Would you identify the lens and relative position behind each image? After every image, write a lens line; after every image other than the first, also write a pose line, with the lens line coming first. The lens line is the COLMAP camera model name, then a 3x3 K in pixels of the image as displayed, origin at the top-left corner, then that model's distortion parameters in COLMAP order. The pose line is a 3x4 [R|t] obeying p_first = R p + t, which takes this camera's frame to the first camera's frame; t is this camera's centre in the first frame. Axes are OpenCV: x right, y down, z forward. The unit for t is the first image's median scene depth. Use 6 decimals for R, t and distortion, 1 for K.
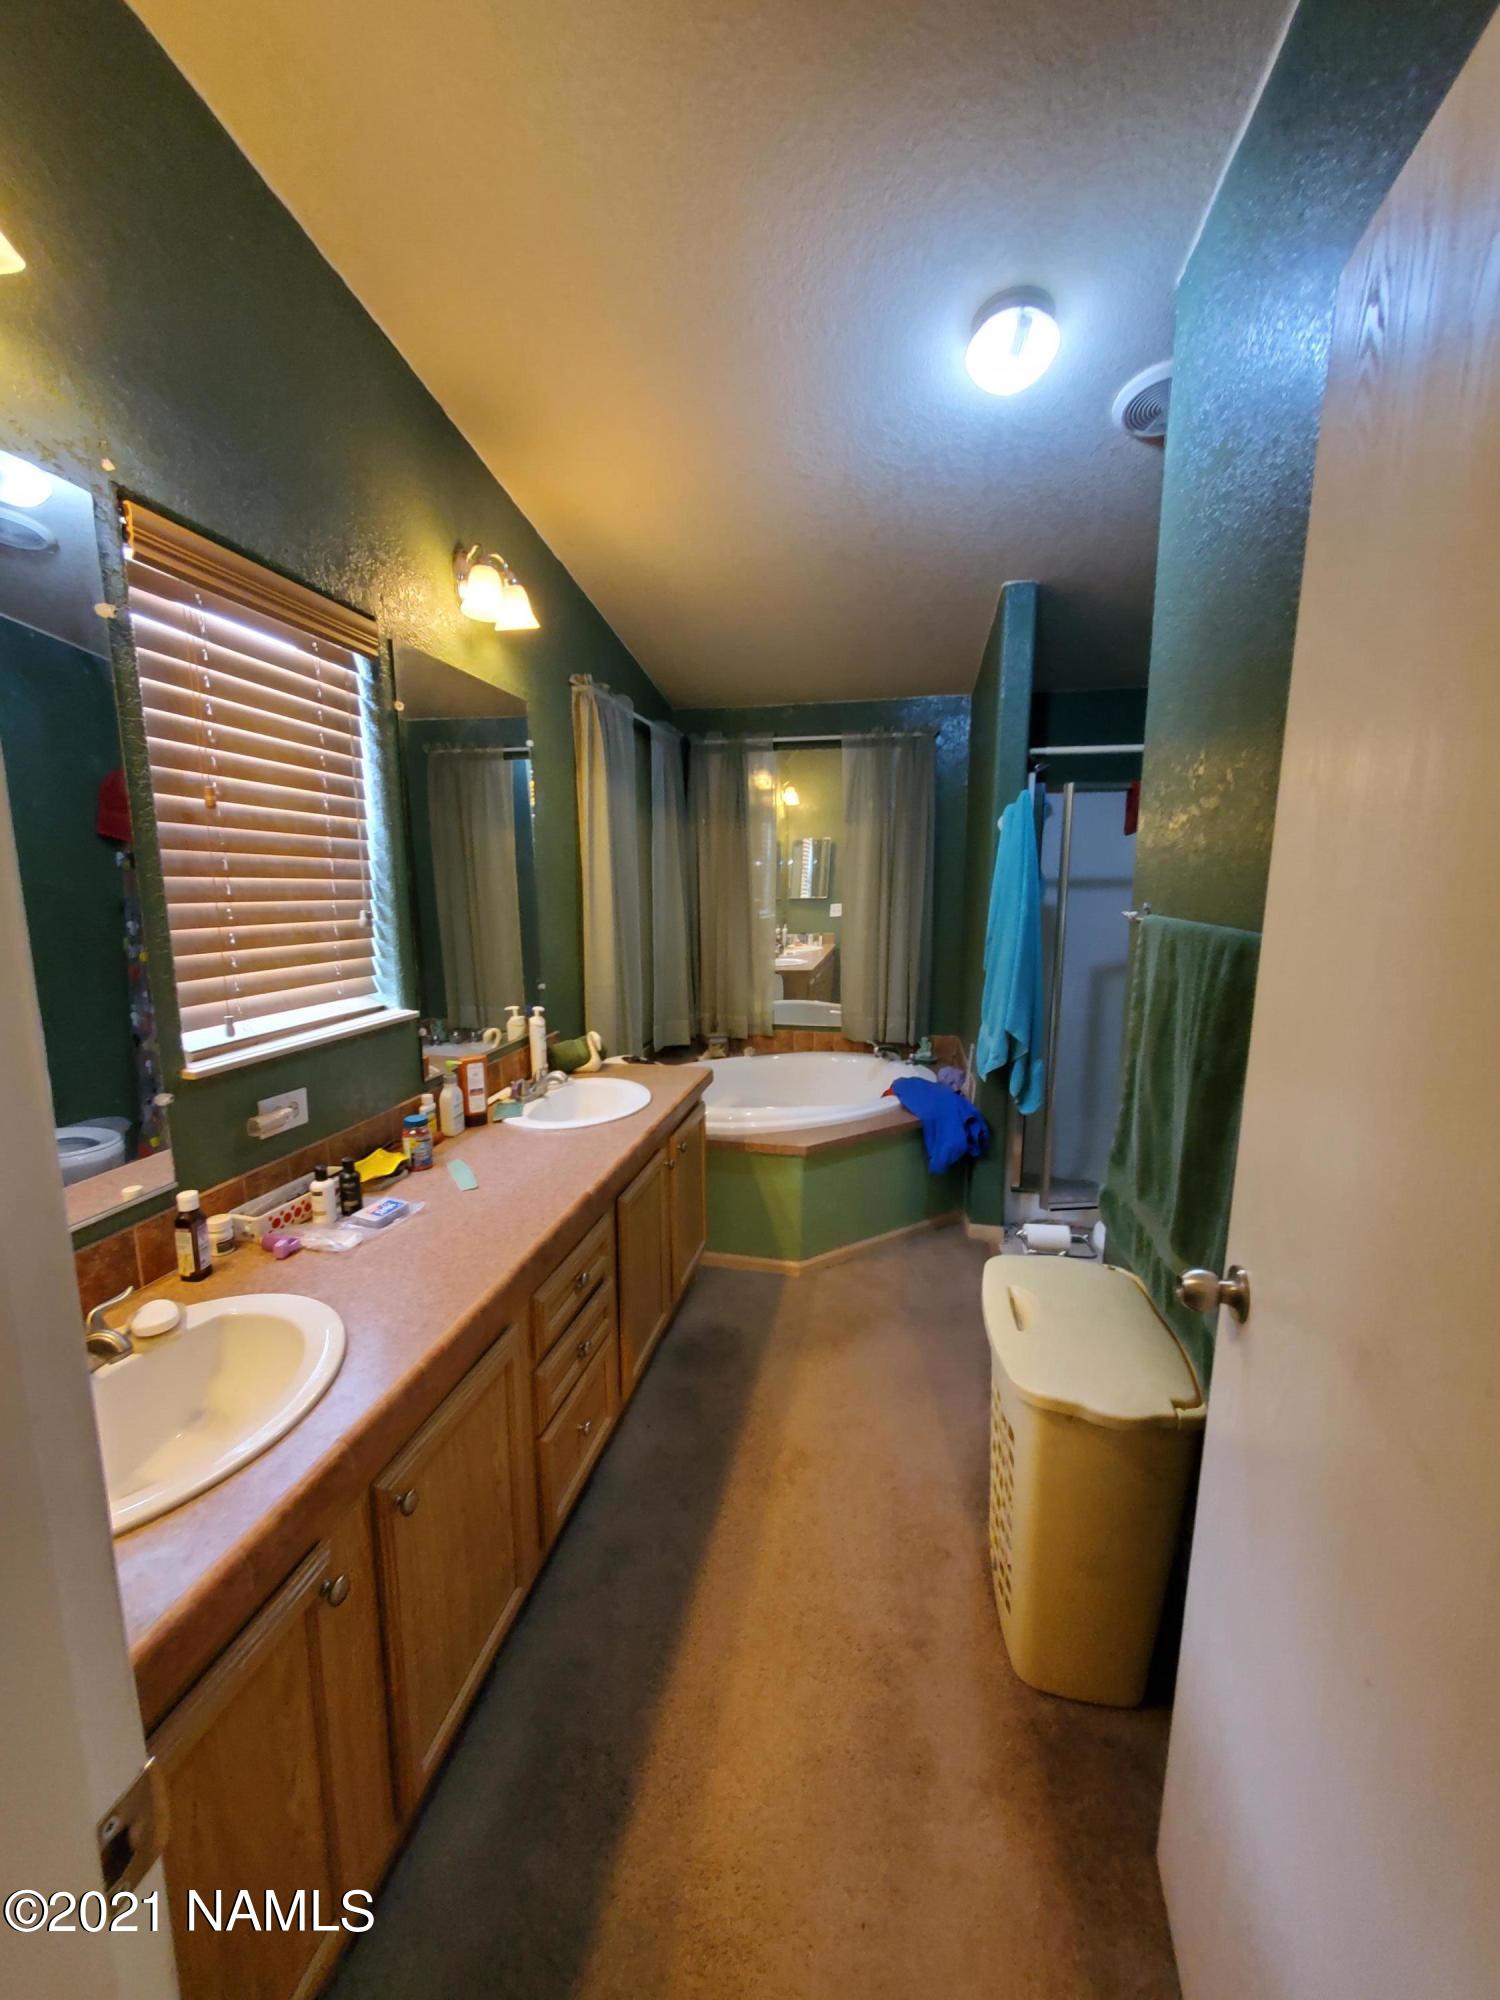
lens RADIAL K [[796.4, 0, 753.8], [0, 796.4, 1026.1], [0, 0, 1]] dist [0.001790, 0.000144]
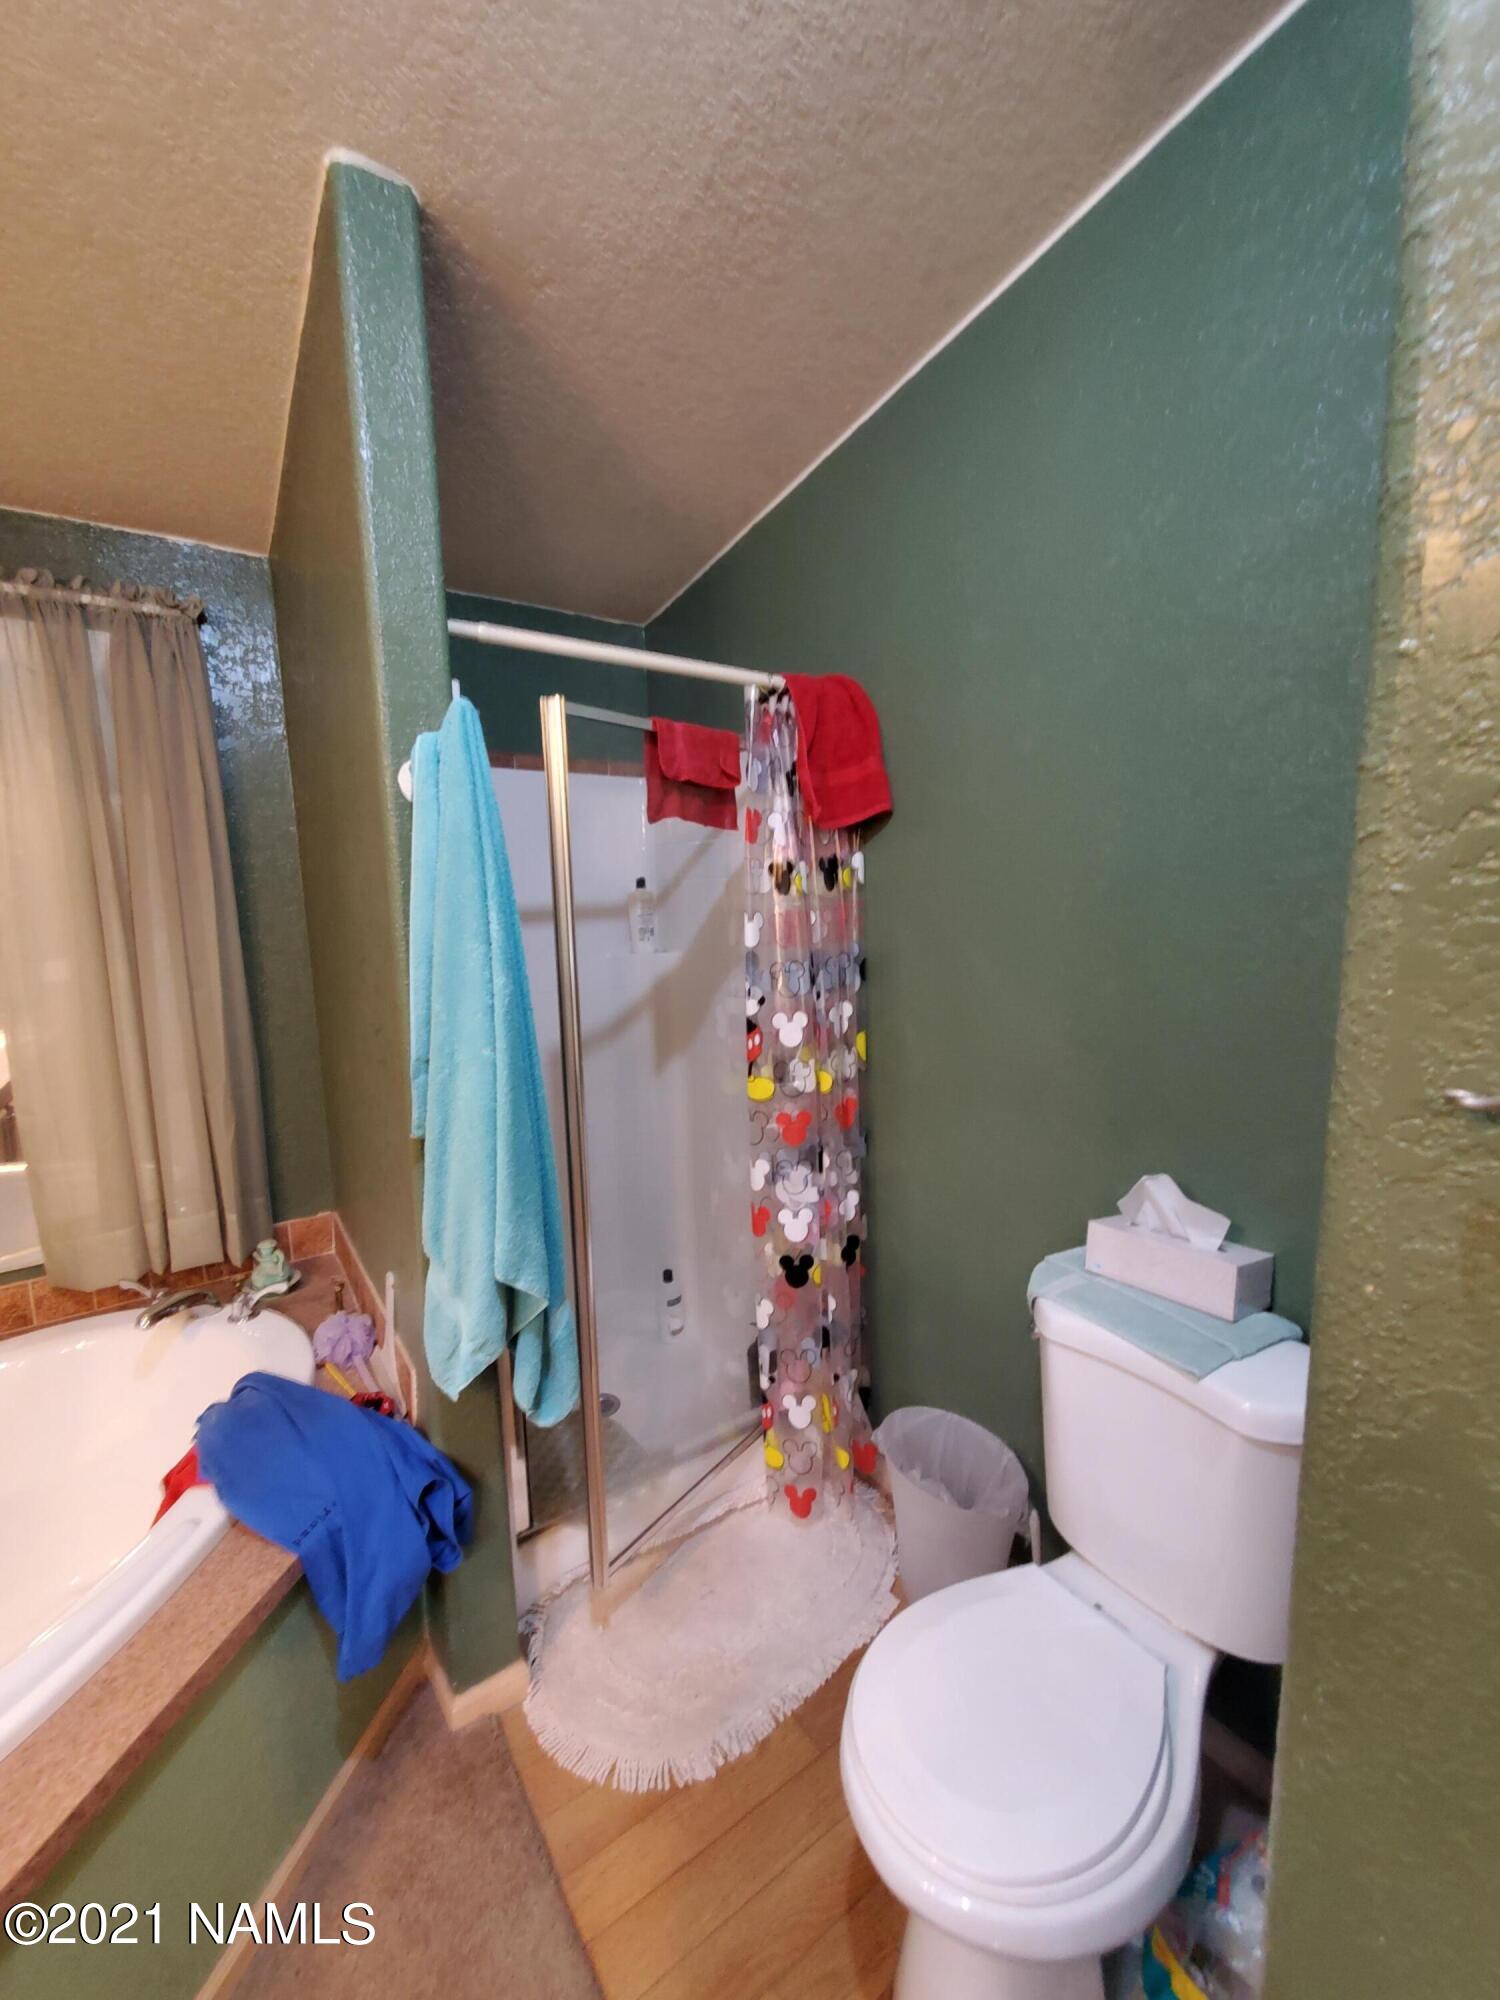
lens RADIAL K [[796.4, 0, 753.8], [0, 796.4, 1026.1], [0, 0, 1]] dist [0.001790, 0.000144]
pose [[0.705646, -0.111891, 0.699674, 0.122686], [0.143265, 0.989589, 0.013766, -0.099236], [-0.693929, 0.090525, 0.714330, 0.539197]]
